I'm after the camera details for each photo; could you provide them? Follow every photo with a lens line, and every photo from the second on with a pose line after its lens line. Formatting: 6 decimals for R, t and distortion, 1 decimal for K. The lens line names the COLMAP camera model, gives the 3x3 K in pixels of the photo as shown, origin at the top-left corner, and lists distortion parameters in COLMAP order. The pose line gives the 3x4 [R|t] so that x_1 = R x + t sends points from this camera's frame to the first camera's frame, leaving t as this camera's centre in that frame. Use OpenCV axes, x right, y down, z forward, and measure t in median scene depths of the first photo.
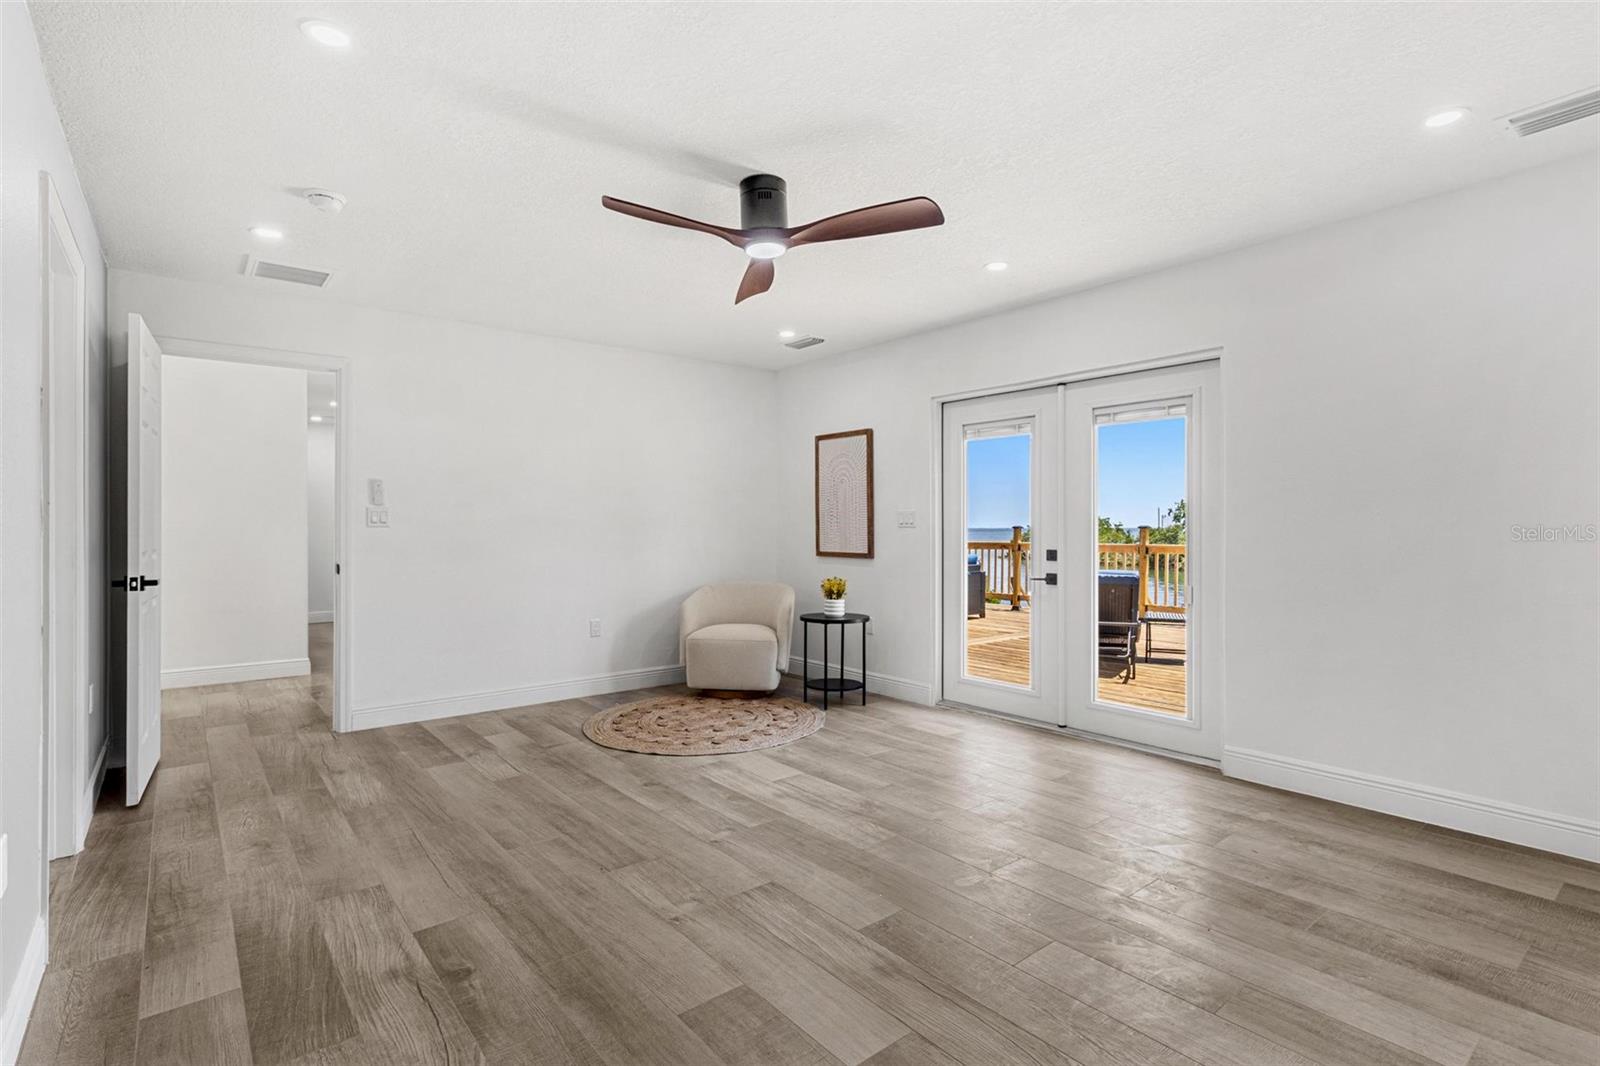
lens RADIAL K [[751.9, 0, 810.3], [0, 751.9, 530.6], [0, 0, 1]] dist [0.002439, -0.000409]
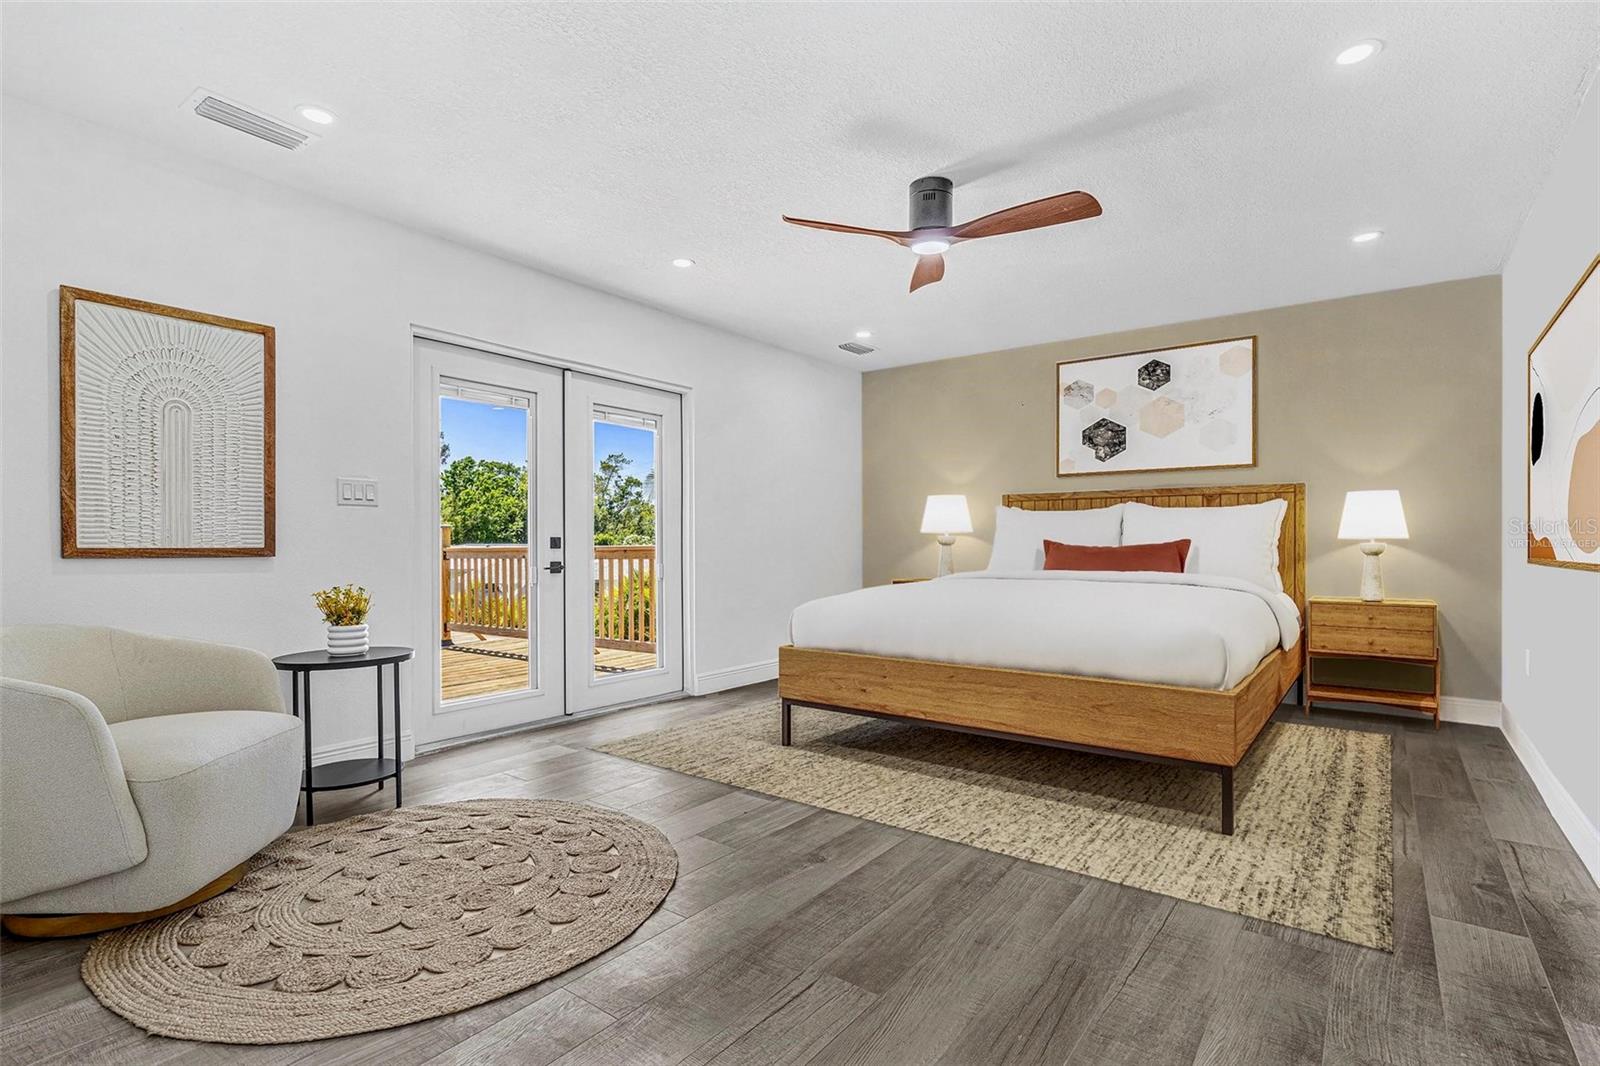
lens RADIAL K [[751.9, 0, 802.4], [0, 751.9, 541.5], [0, 0, 1]] dist [0.002439, -0.000409]
pose [[-0.219210, 0.004767, 0.975666, -0.850447], [0.003190, 0.999986, -0.004169, 0.044798], [-0.975672, 0.002198, -0.219222, 1.113348]]
